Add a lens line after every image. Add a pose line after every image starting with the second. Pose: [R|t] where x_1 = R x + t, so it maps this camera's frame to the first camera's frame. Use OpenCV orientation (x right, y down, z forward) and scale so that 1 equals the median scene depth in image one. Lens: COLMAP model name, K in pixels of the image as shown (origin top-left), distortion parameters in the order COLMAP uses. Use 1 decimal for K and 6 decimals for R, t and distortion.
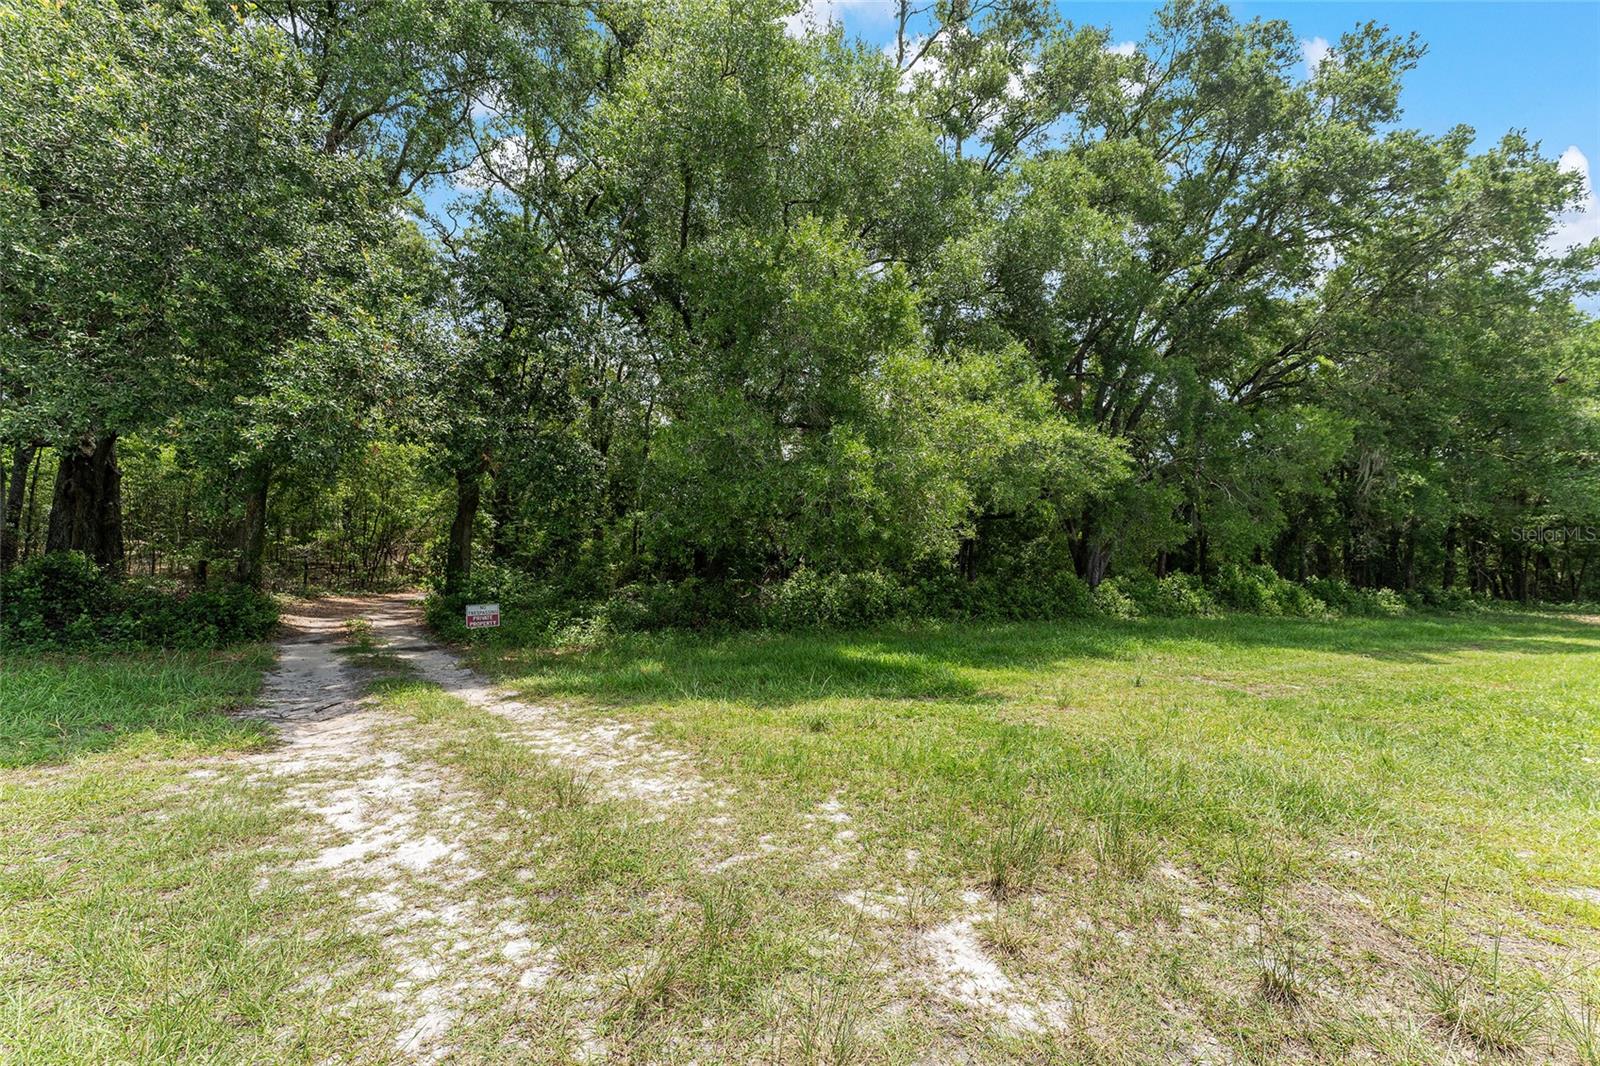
lens RADIAL K [[644.3, 0, 801.6], [0, 644.3, 533.6], [0, 0, 1]] dist [0.002879, -0.001169]
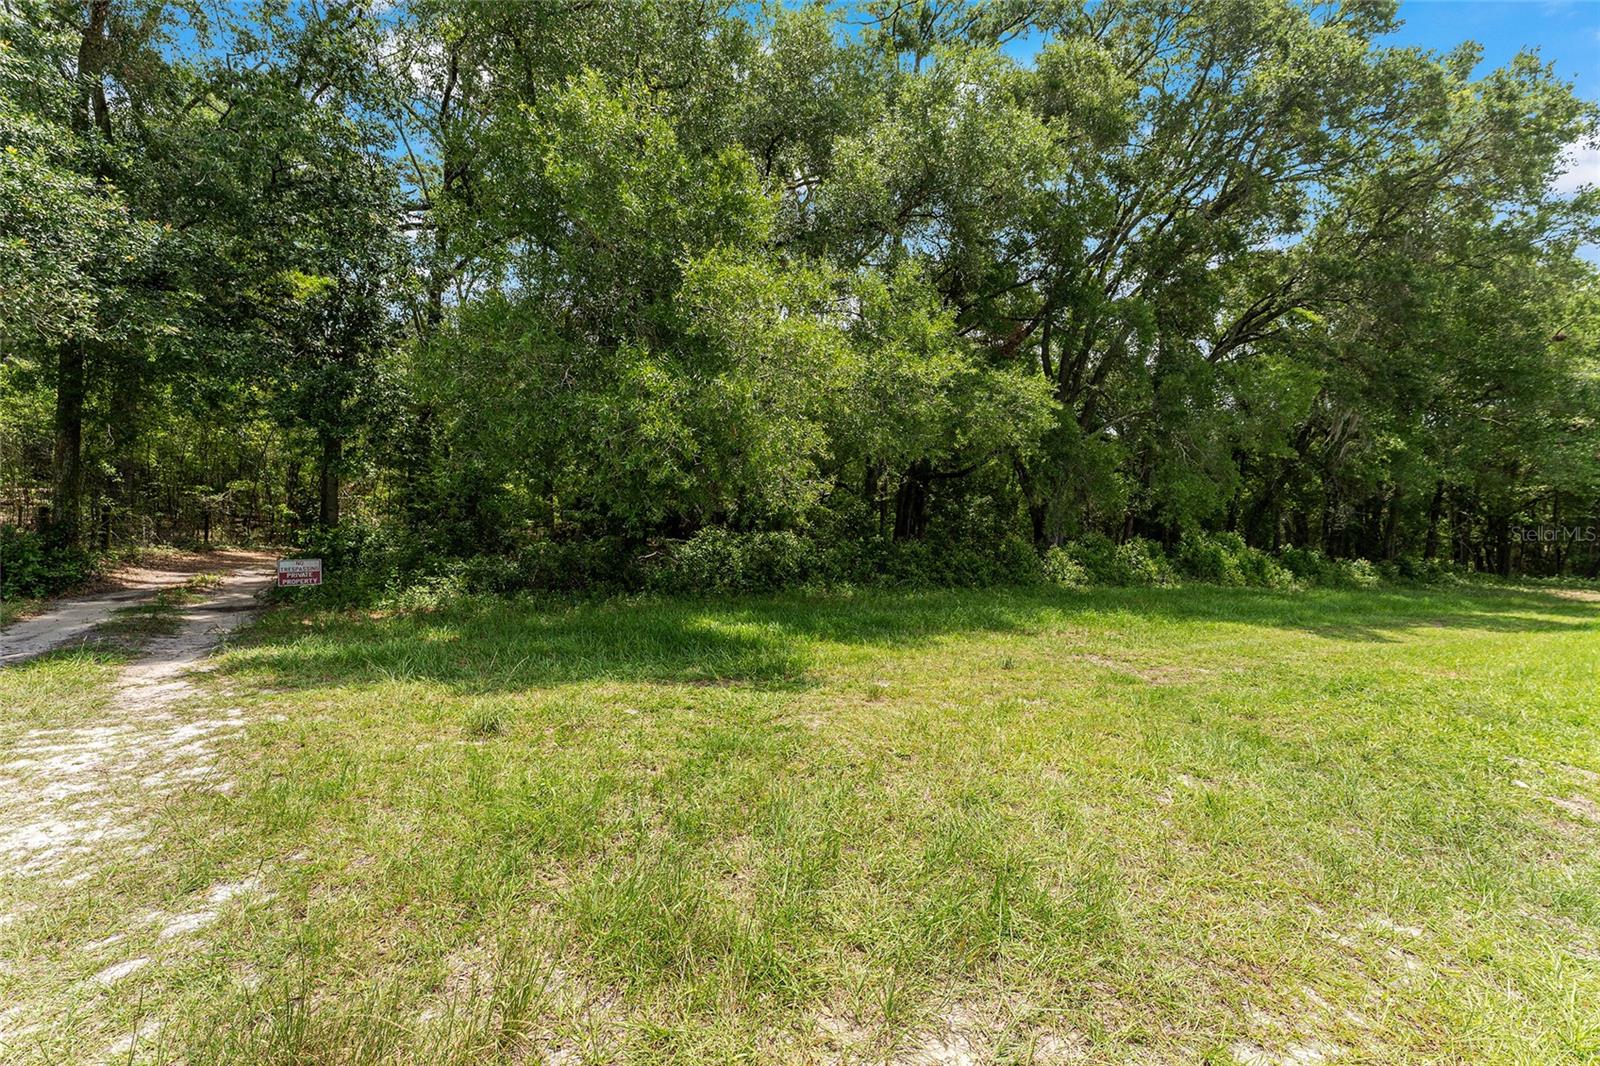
lens RADIAL K [[644.3, 0, 800.3], [0, 644.3, 532.5], [0, 0, 1]] dist [0.002879, -0.001169]
pose [[0.999869, 0.015622, 0.004226, 0.145507], [-0.015833, 0.998318, 0.055774, 0.011428], [-0.003348, -0.055834, 0.998434, 0.105019]]
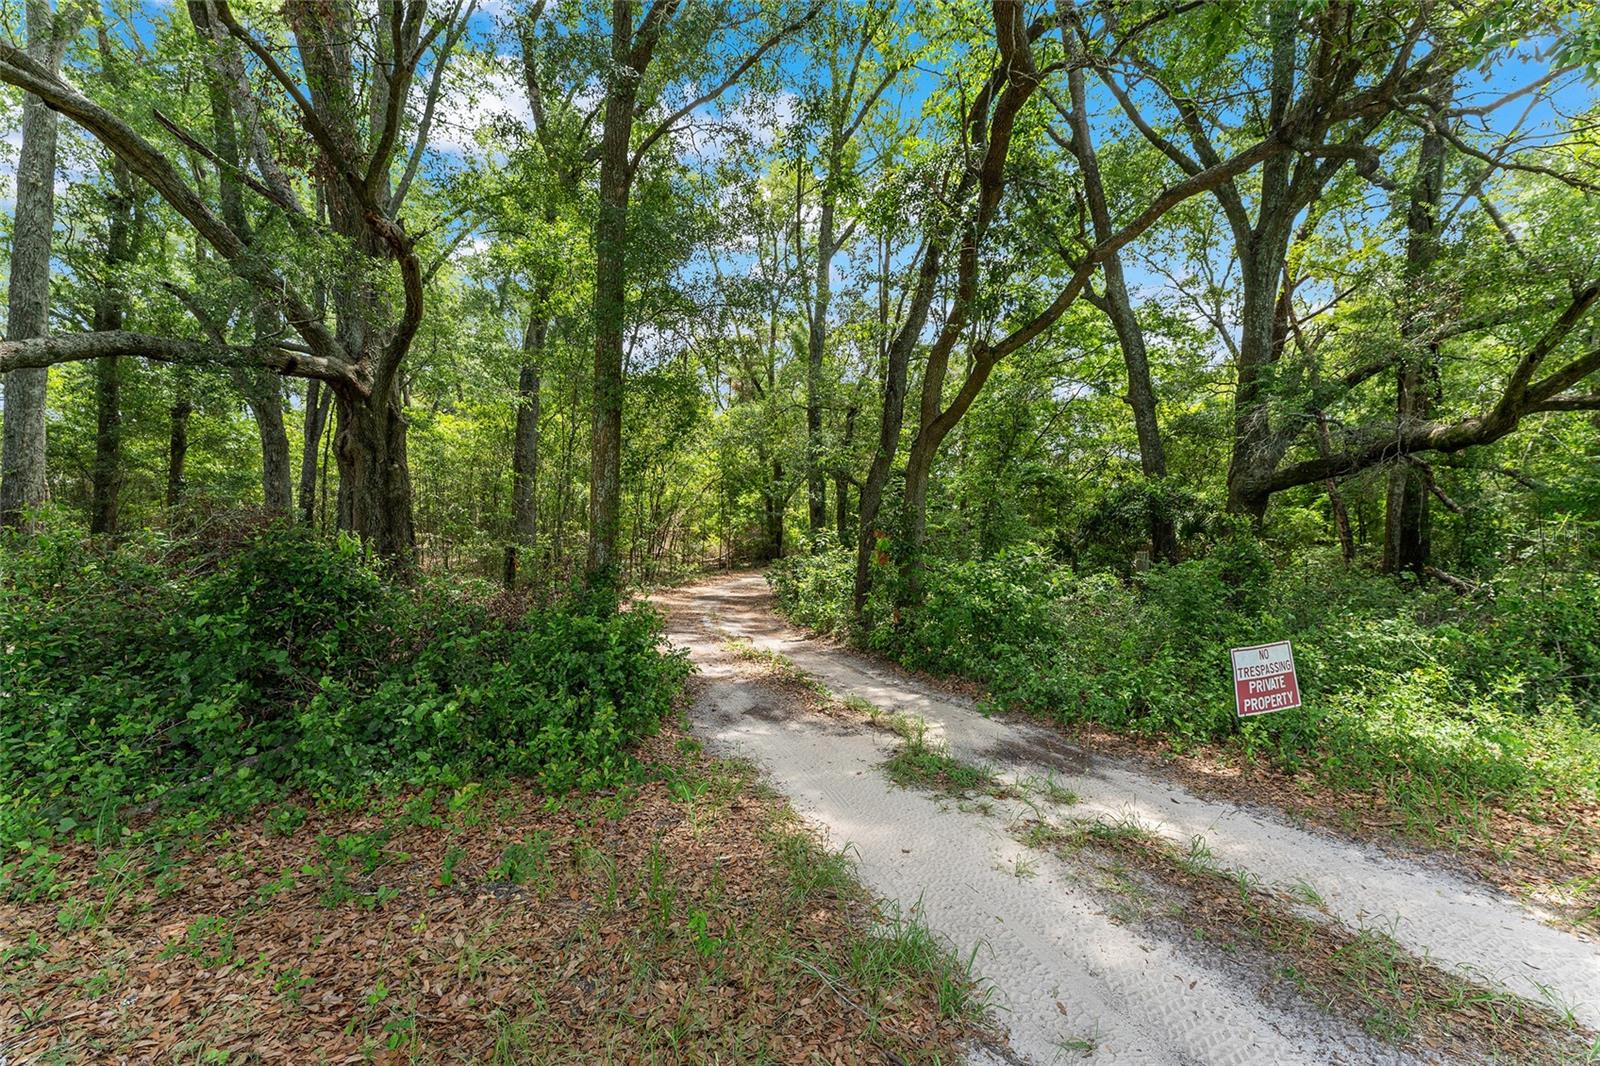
lens RADIAL K [[644.3, 0, 804.0], [0, 644.3, 528.2], [0, 0, 1]] dist [0.002879, -0.001169]
pose [[0.963469, -0.033924, -0.265663, -0.519836], [0.038169, 0.999213, 0.010831, 0.029726], [0.265086, -0.020575, 0.964005, 0.497807]]
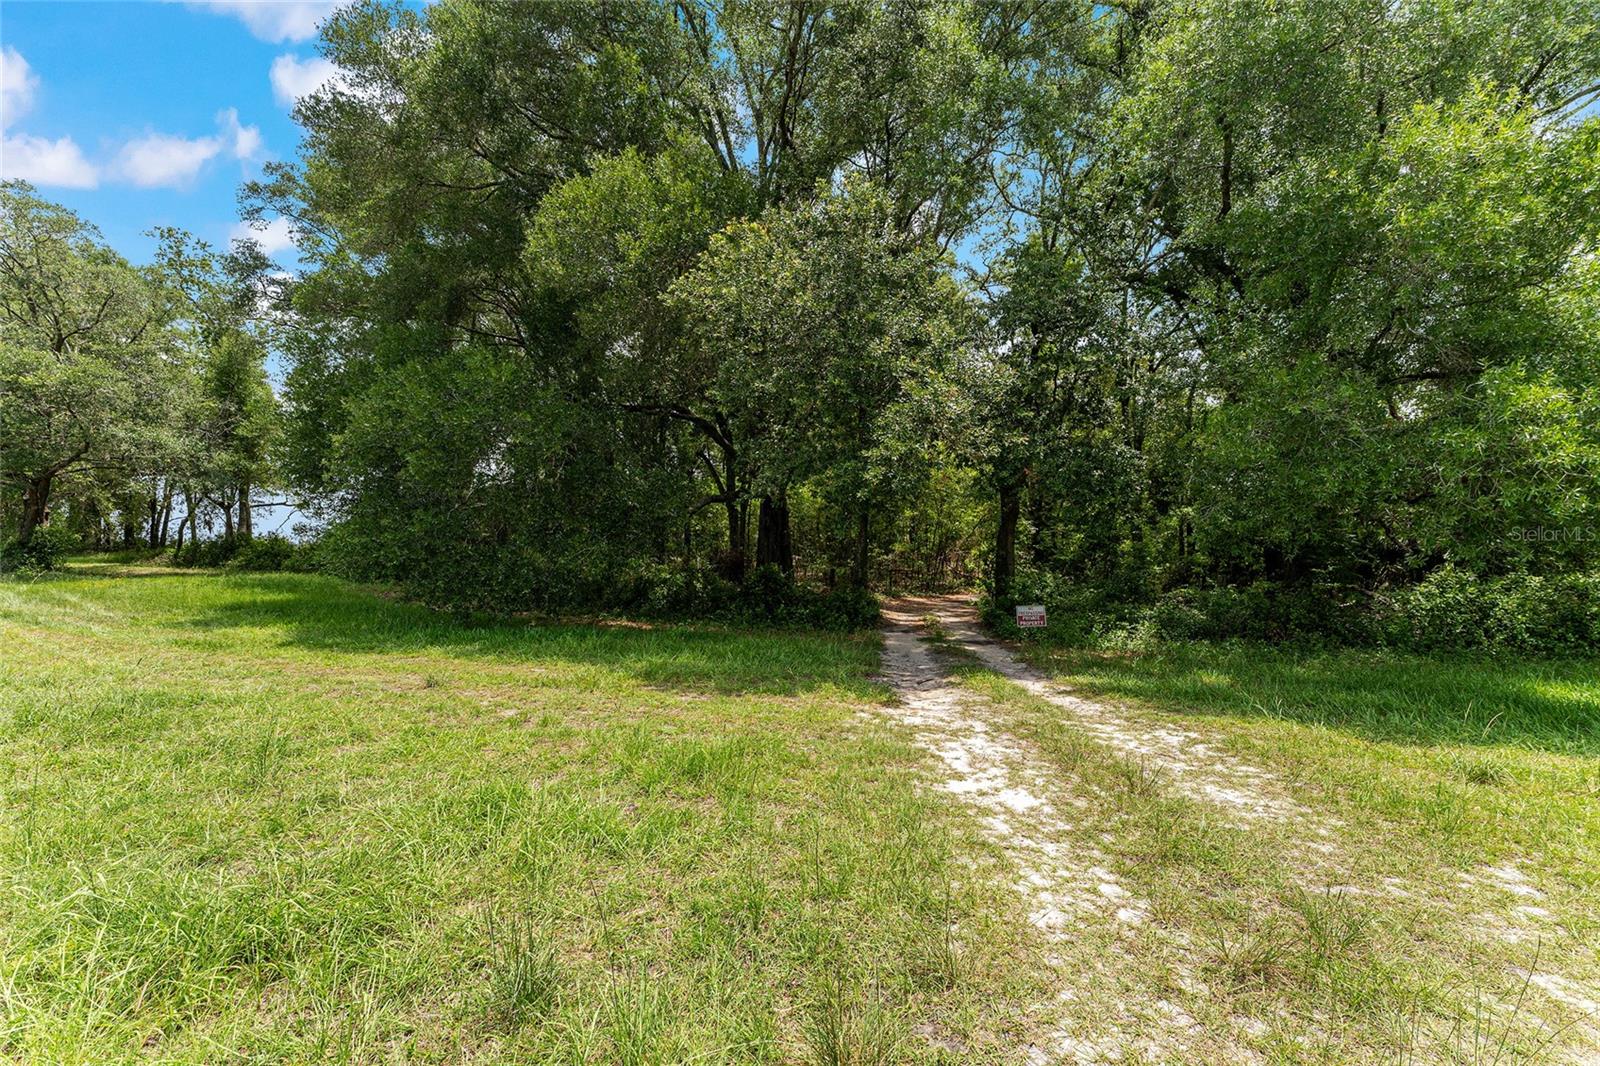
lens RADIAL K [[644.3, 0, 794.1], [0, 644.3, 532.5], [0, 0, 1]] dist [0.002879, -0.001169]
pose [[0.701101, -0.054189, -0.711000, 0.004784], [0.048828, 0.998416, -0.027947, -0.001683], [0.711388, -0.015123, 0.702637, -0.036307]]
